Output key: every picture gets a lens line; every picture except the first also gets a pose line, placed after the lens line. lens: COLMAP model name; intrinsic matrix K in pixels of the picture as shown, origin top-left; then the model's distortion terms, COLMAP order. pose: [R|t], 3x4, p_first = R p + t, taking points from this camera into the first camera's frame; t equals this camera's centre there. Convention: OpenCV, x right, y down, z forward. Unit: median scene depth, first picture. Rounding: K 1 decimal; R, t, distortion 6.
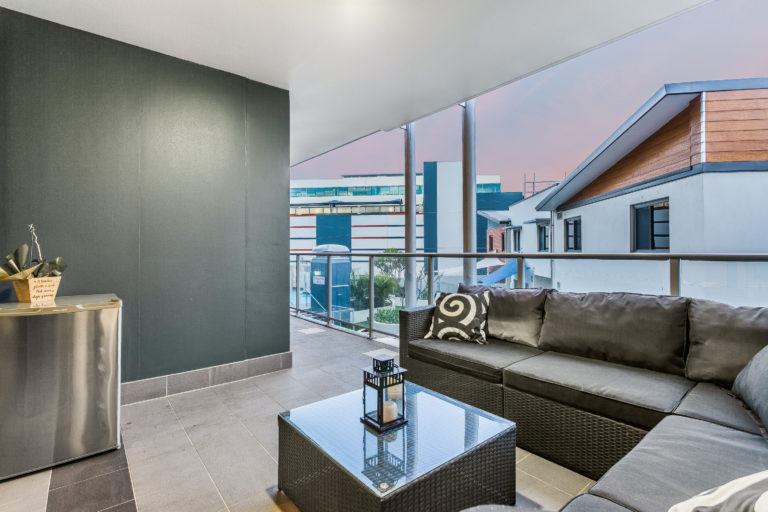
lens RADIAL K [[371.5, 0, 383.3], [0, 371.5, 253.2], [0, 0, 1]] dist [0.004183, 0.000707]
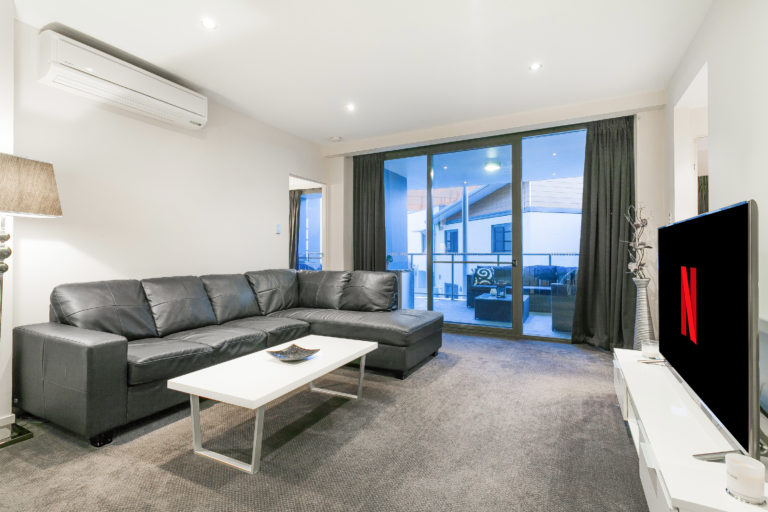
lens RADIAL K [[371.5, 0, 384.5], [0, 371.5, 254.4], [0, 0, 1]] dist [0.004183, 0.000707]
pose [[0.916827, 0.000956, 0.399284, -1.560363], [-0.001259, 0.999999, 0.000496, 0.009524], [-0.399284, -0.000958, 0.916827, -1.195912]]
